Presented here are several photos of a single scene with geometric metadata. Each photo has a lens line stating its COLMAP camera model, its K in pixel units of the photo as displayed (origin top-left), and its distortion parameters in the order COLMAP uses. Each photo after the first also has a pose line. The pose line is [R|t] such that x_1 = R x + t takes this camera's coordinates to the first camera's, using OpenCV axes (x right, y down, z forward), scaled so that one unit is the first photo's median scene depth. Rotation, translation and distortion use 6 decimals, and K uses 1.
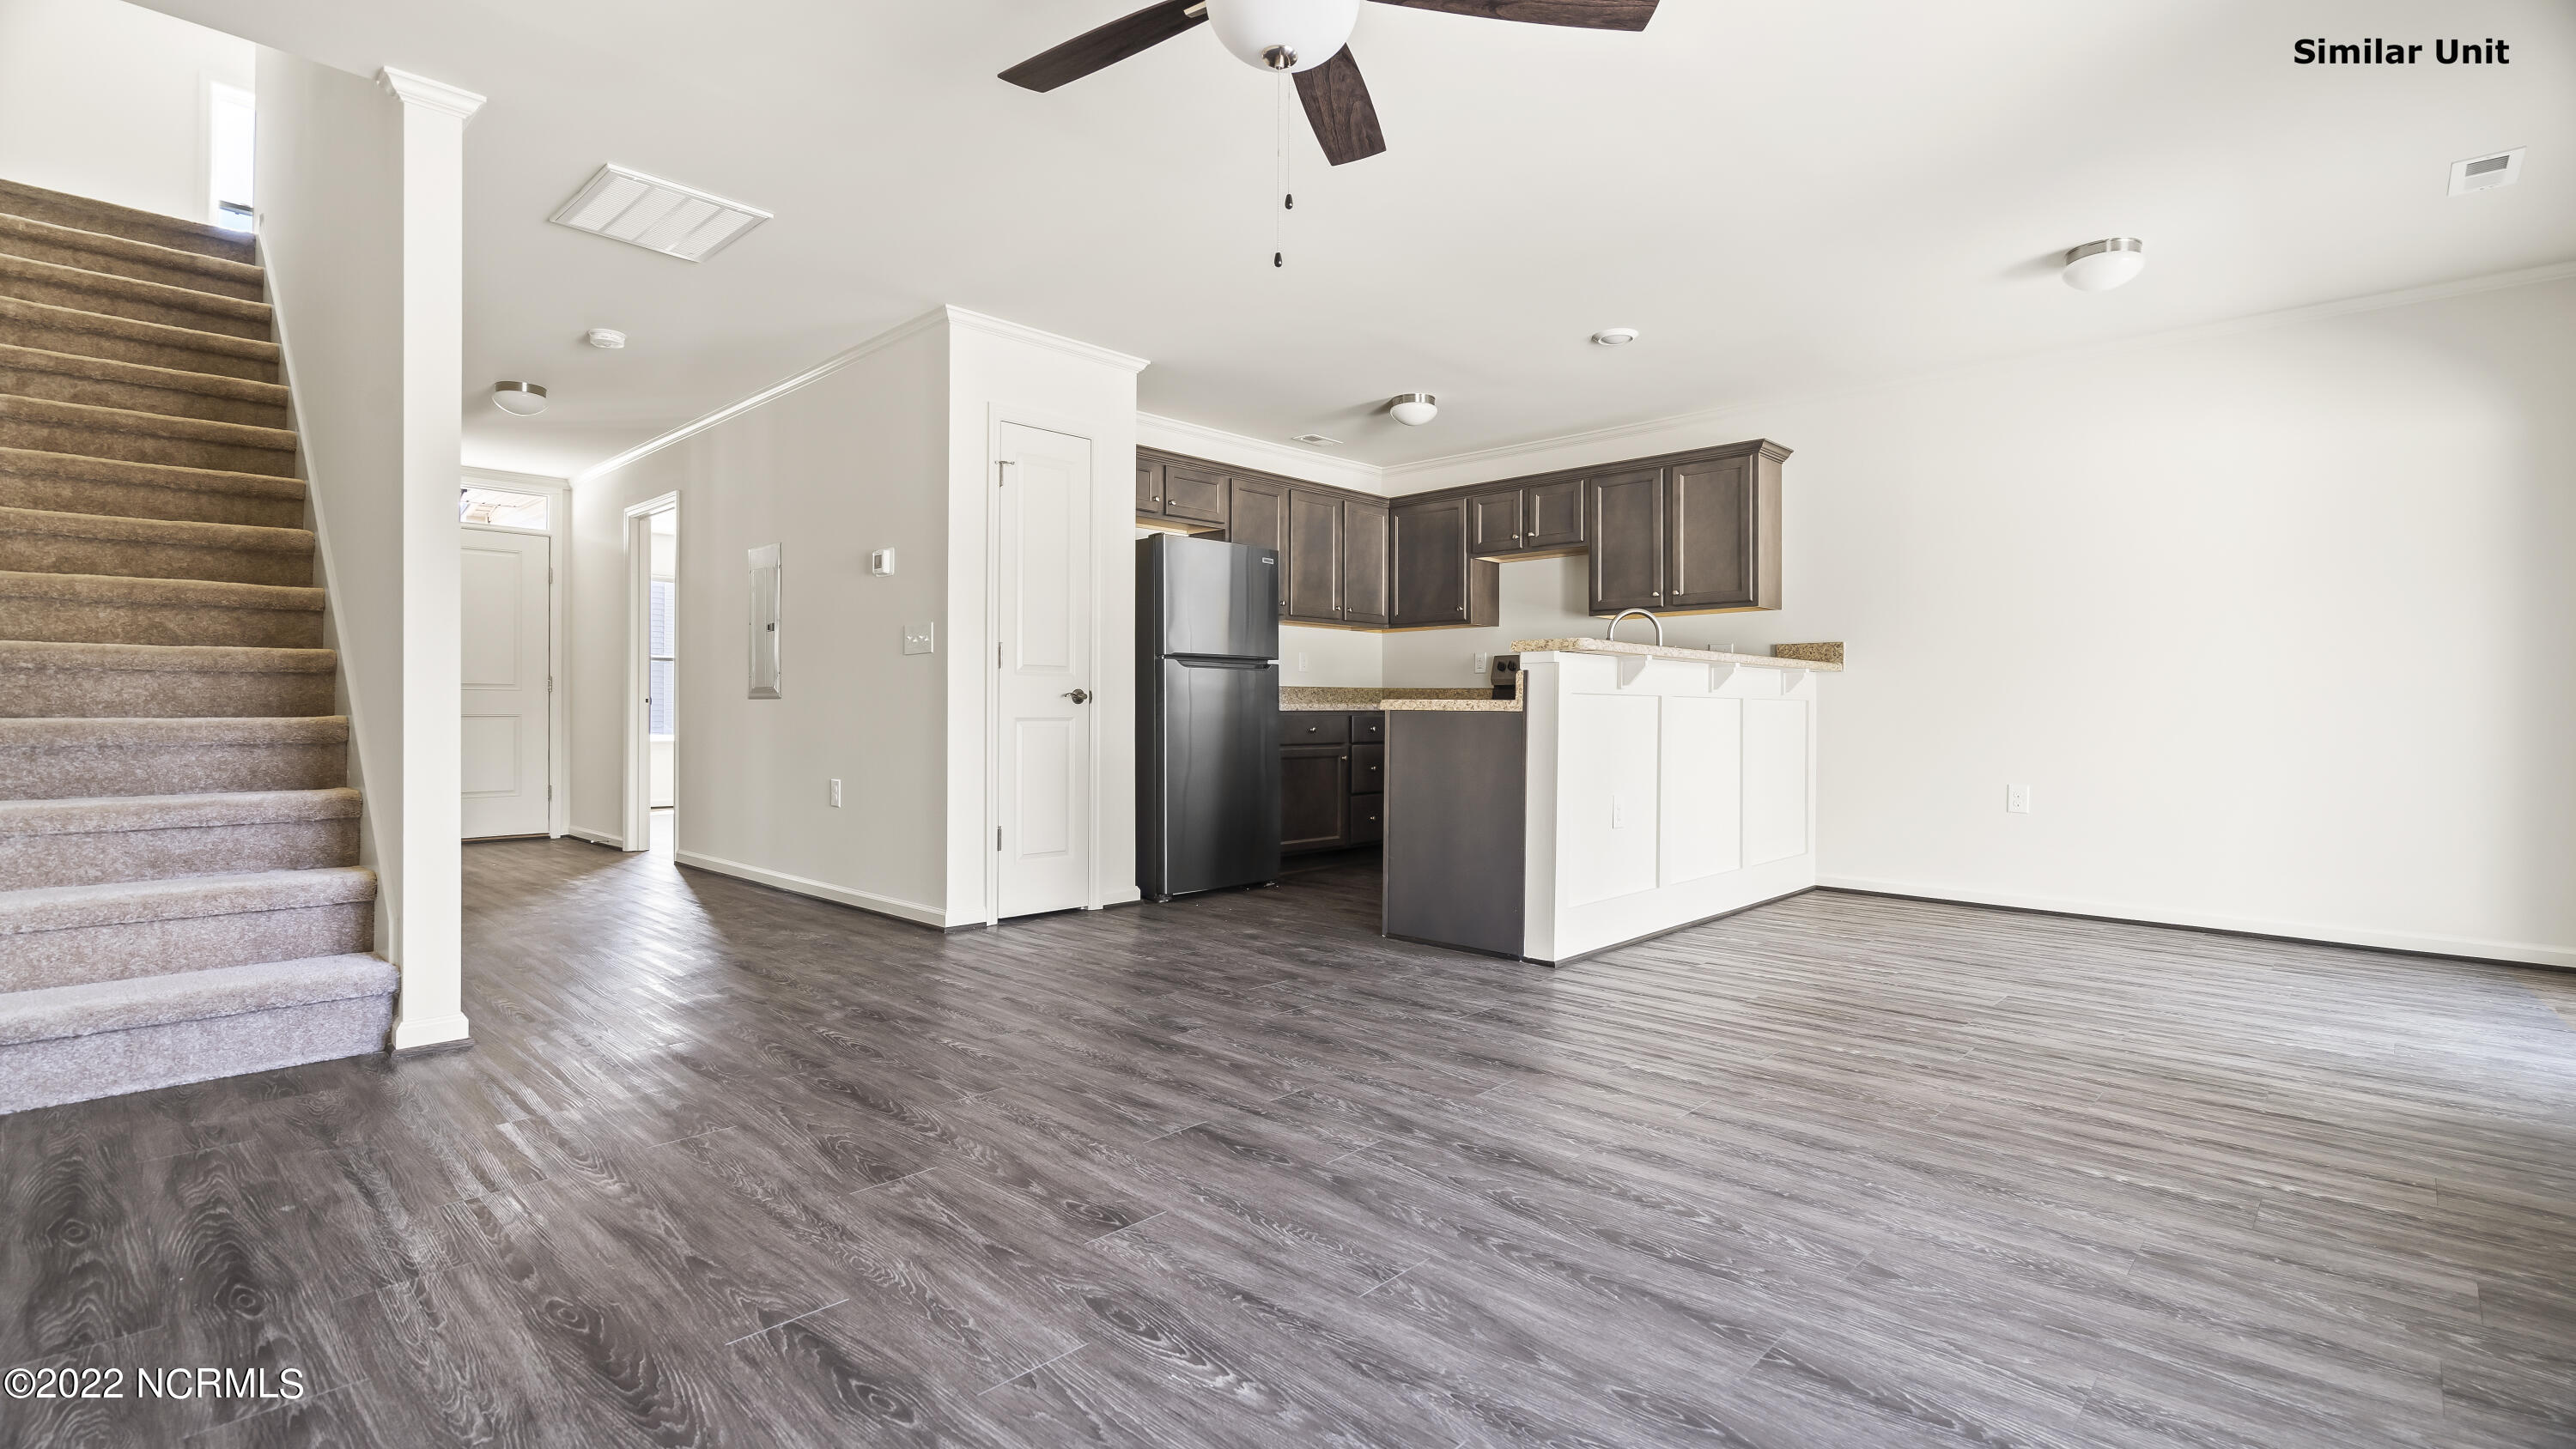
lens RADIAL K [[1173.6, 0, 1281.1], [0, 1173.6, 714.7], [0, 0, 1]] dist [0.002049, 0.000752]
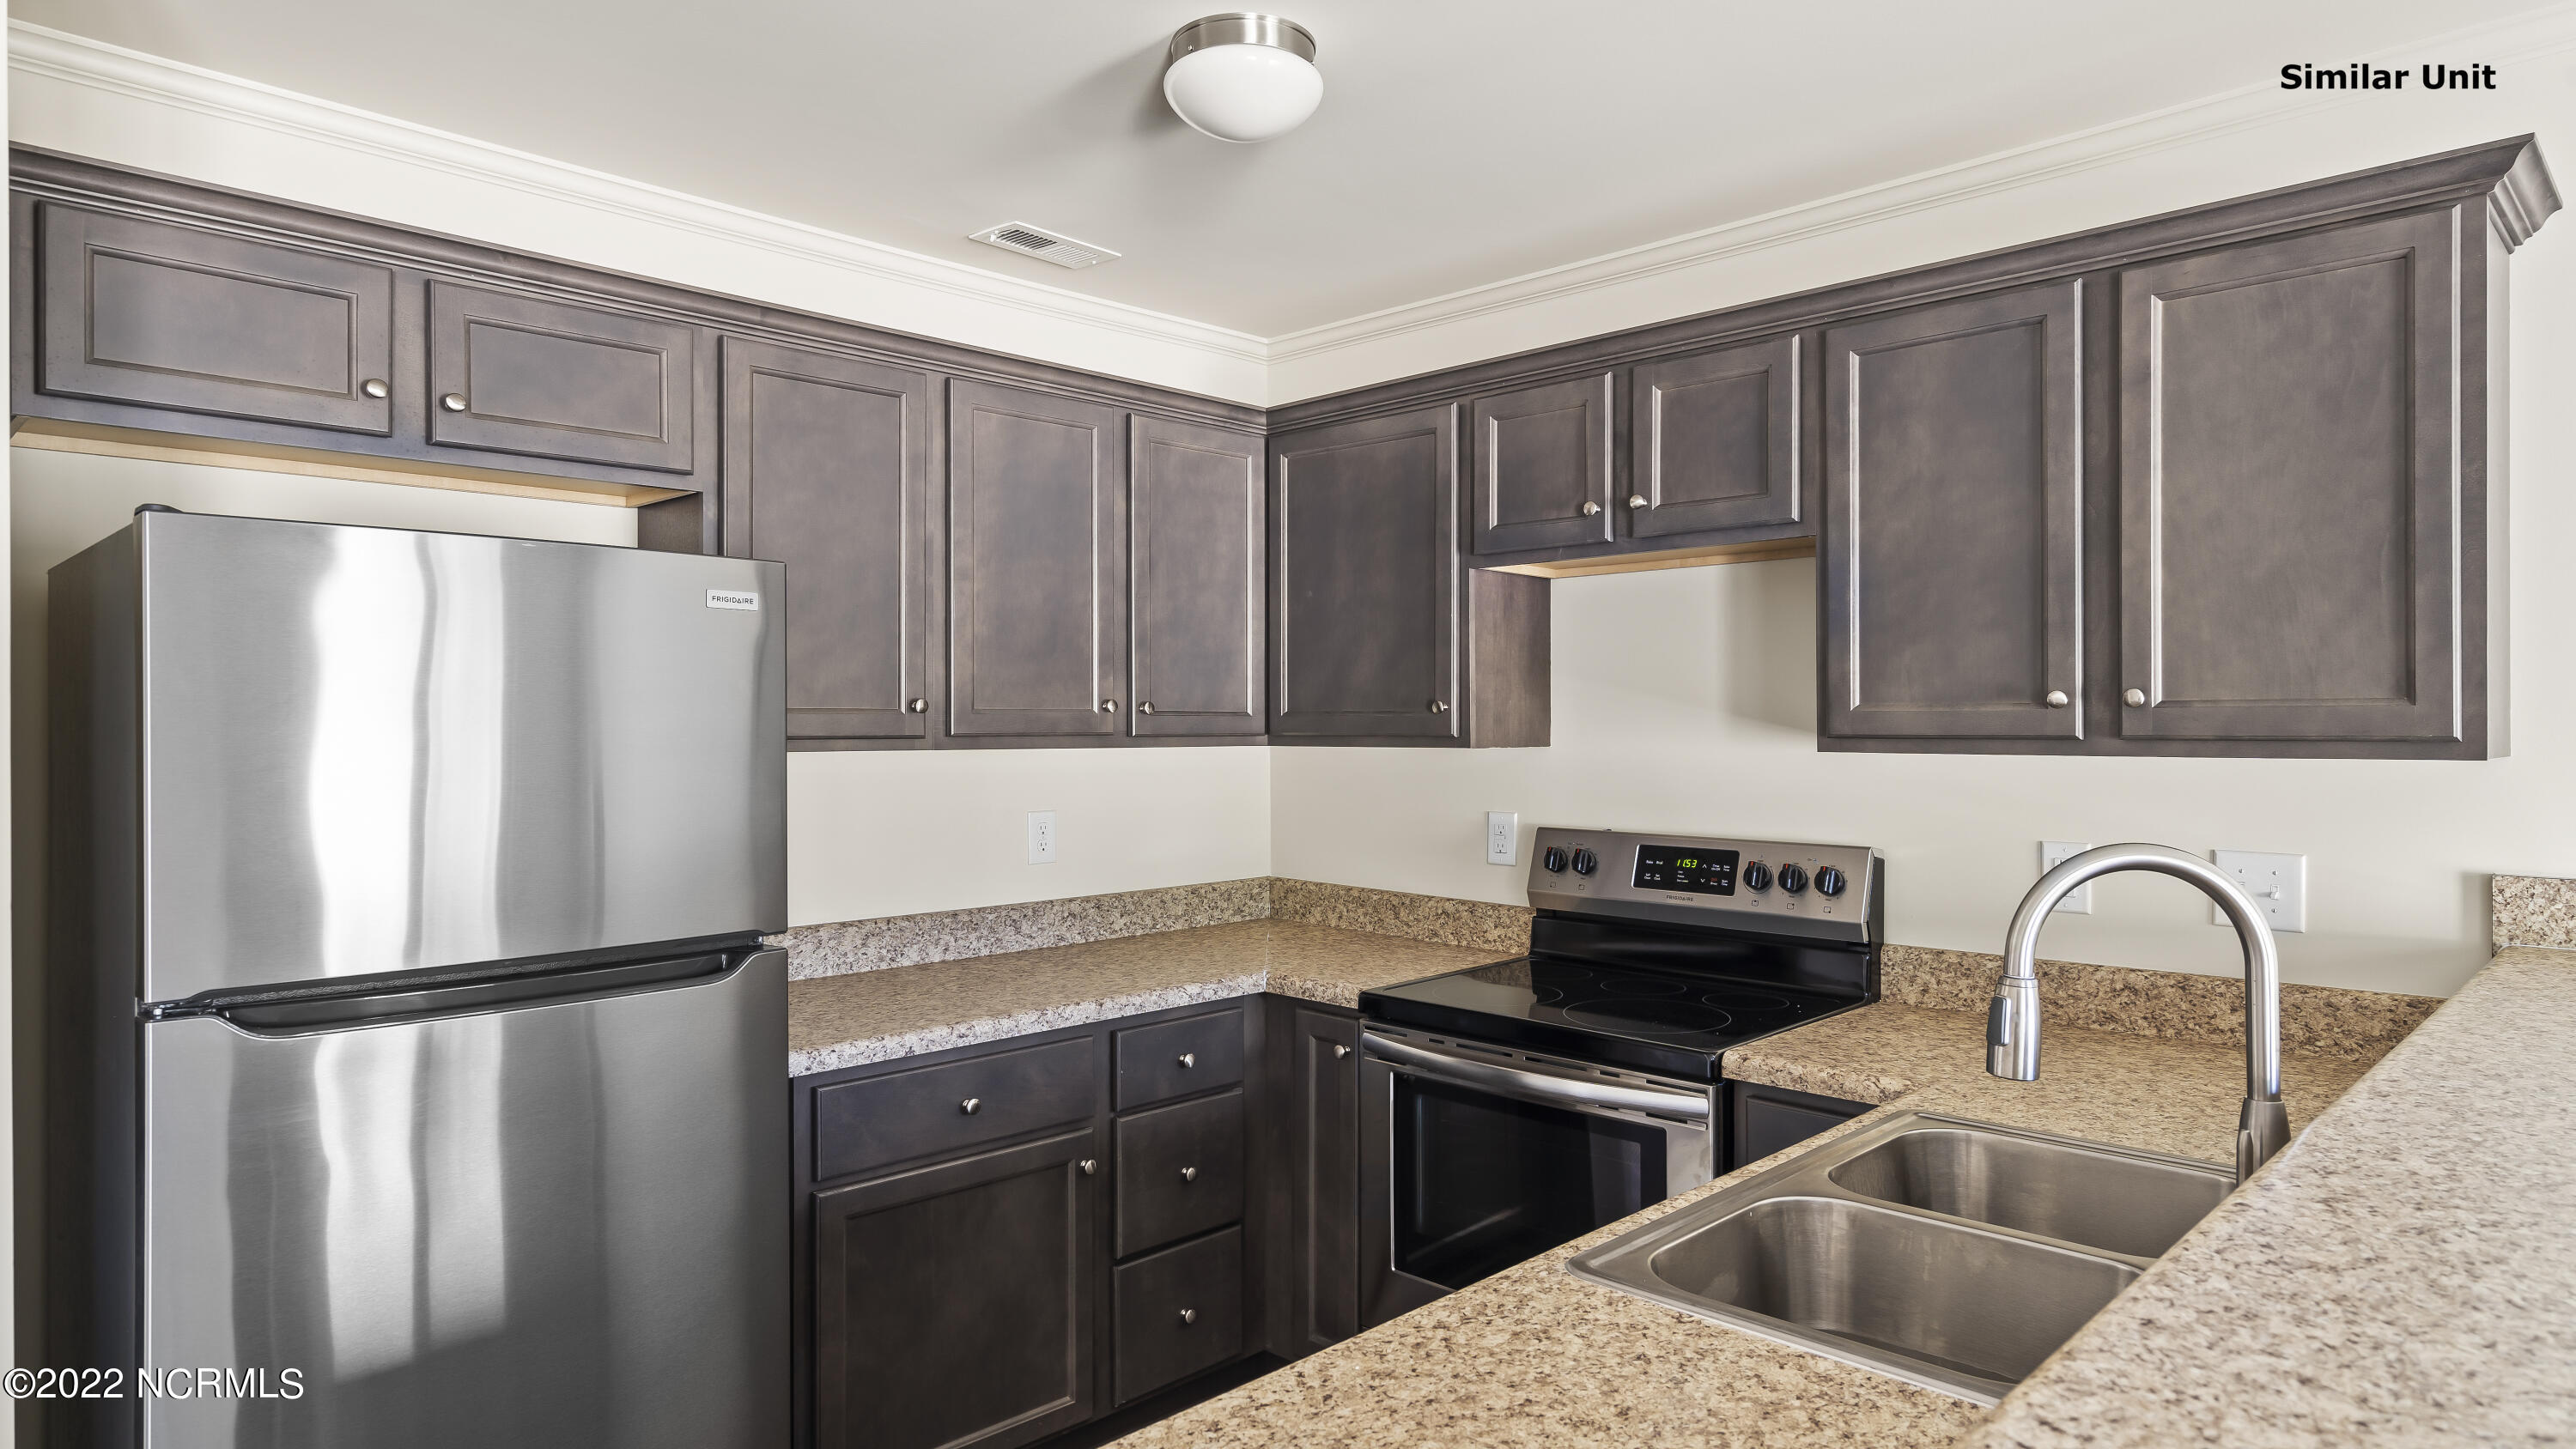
lens RADIAL K [[1486.8, 0, 1288.0], [0, 1486.8, 724.5], [0, 0, 1]] dist [0.005064, 0.000722]
pose [[0.999930, -0.003460, -0.011286, 0.131257], [0.003436, 0.999992, -0.002197, -0.099942], [0.011293, 0.002158, 0.999934, 0.642326]]
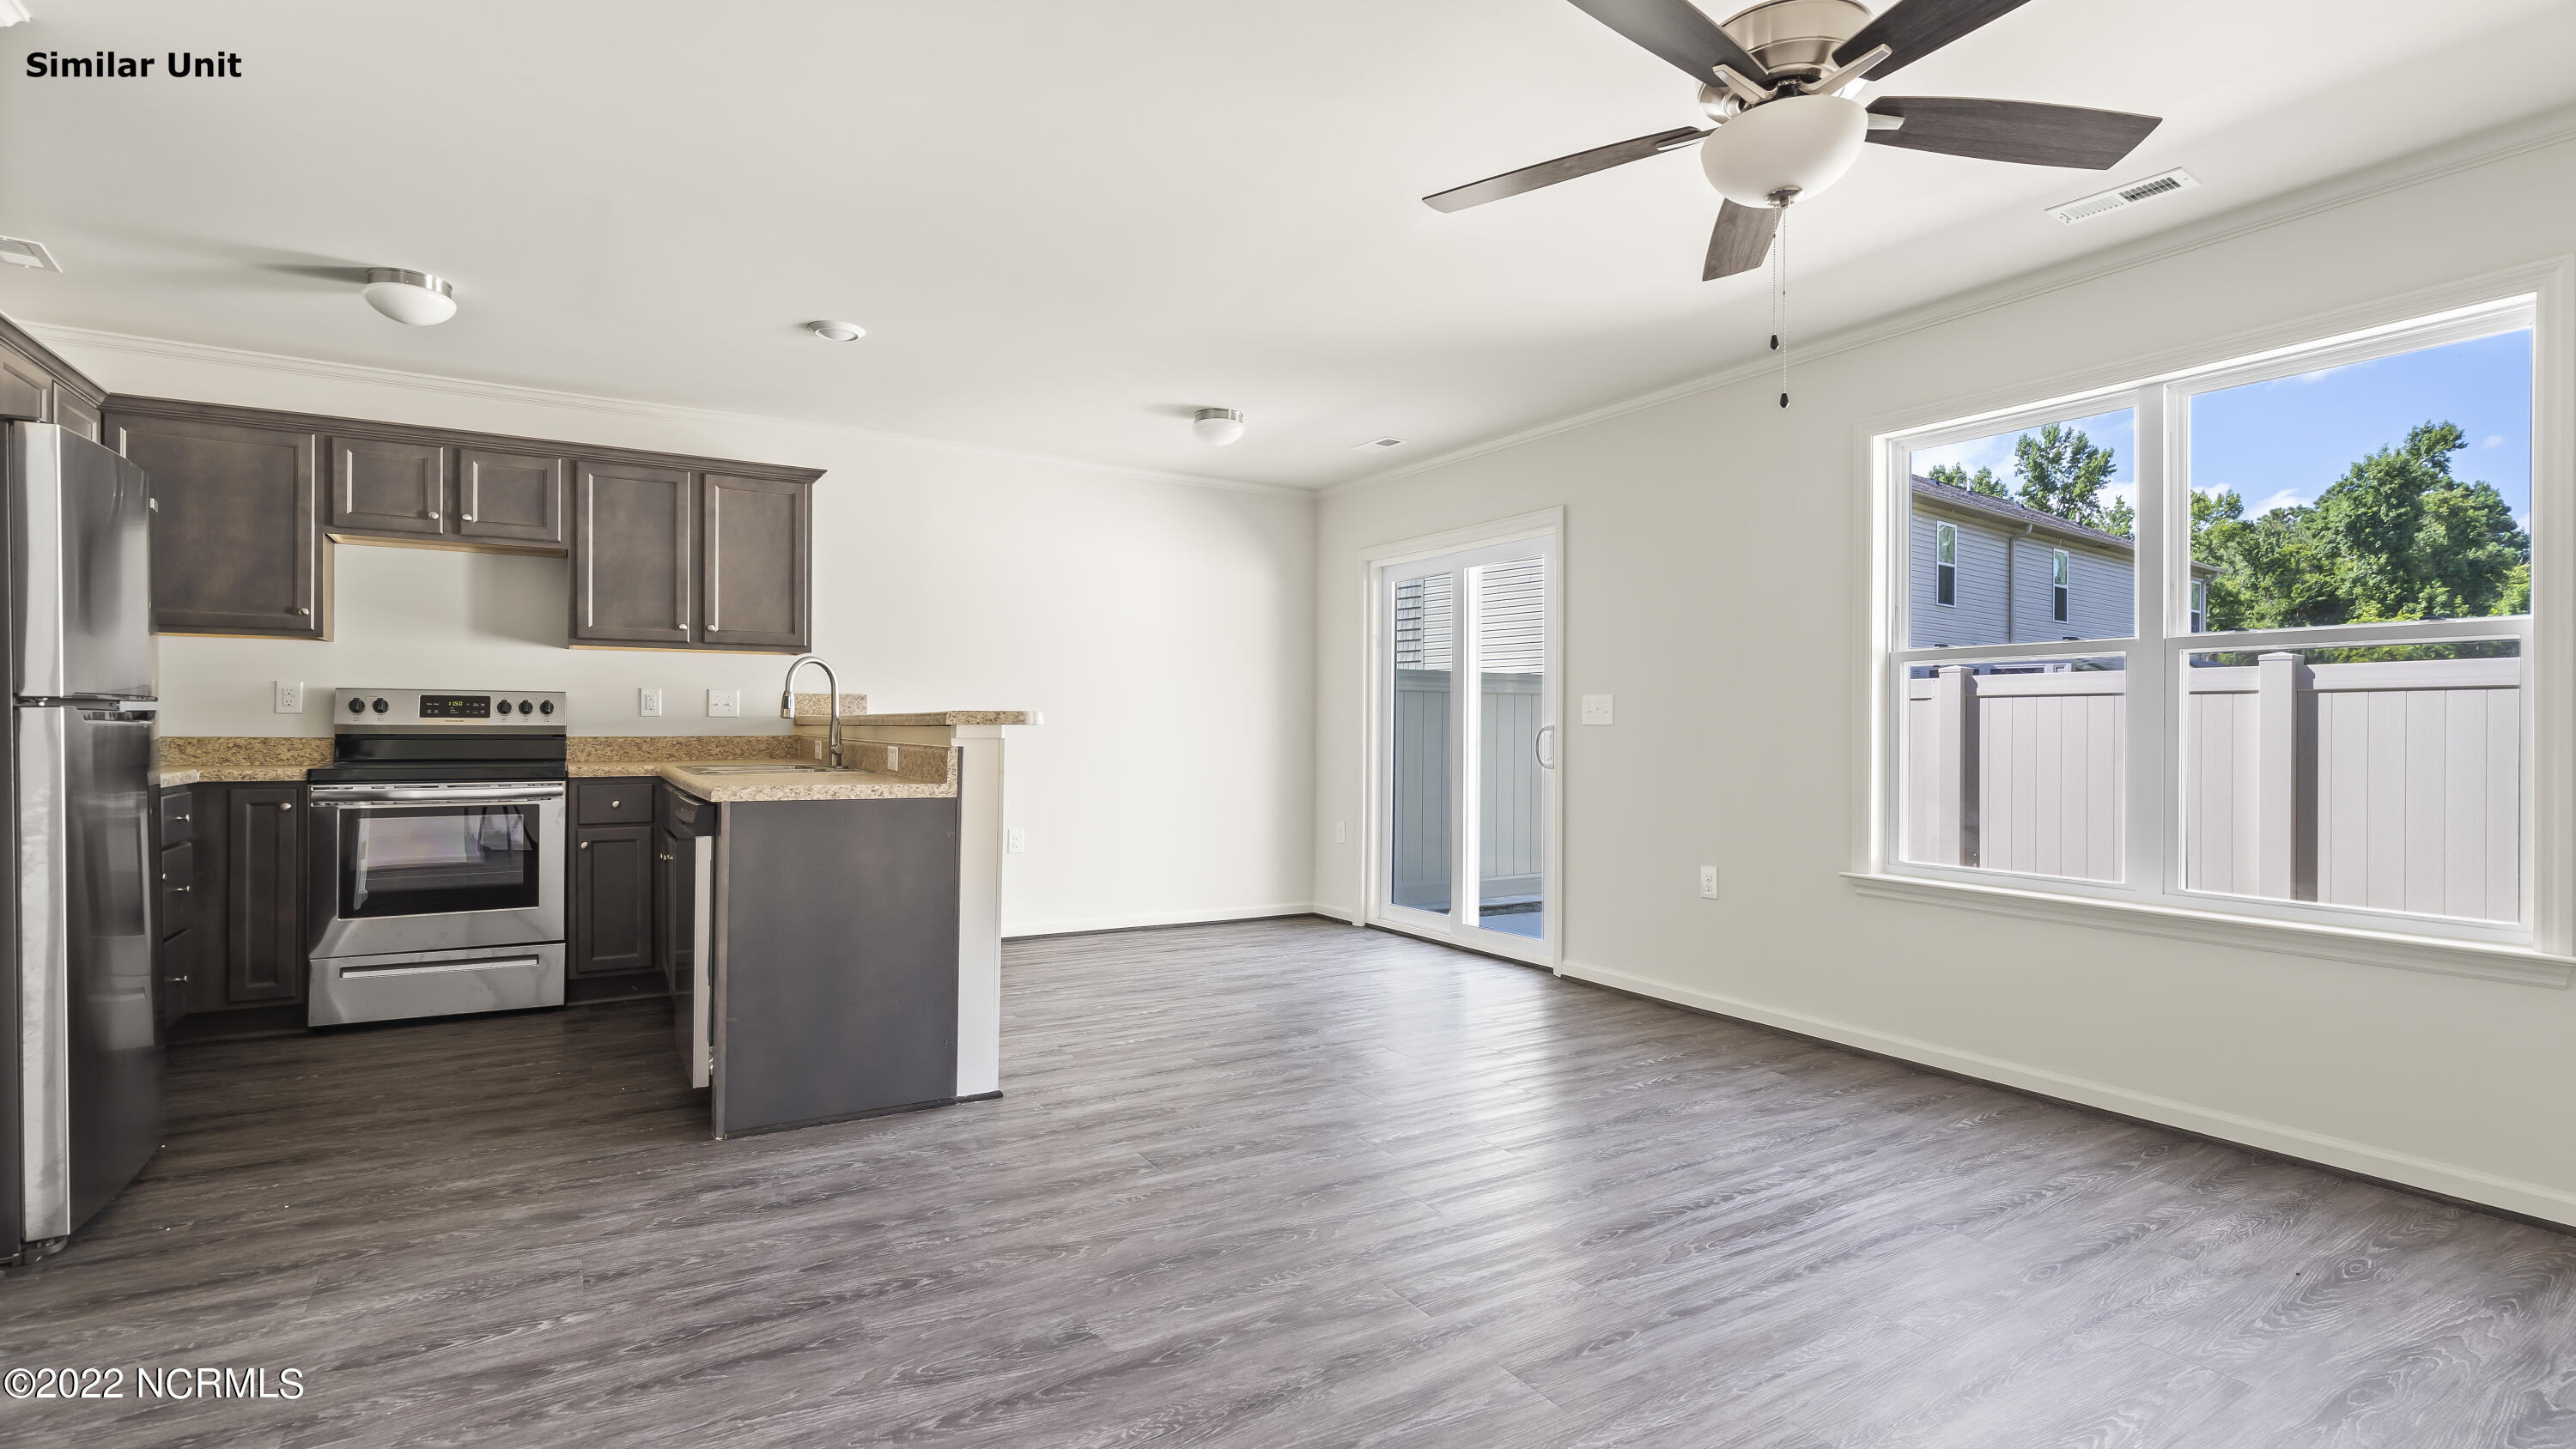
lens RADIAL K [[1205.7, 0, 1288.0], [0, 1205.7, 724.5], [0, 0, 1]] dist [0.001881, 0.000994]
pose [[0.255475, -0.000478, 0.966816, -0.389629], [-0.001279, 0.999999, 0.000833, -0.038653], [-0.966815, -0.001449, 0.255474, 0.404106]]
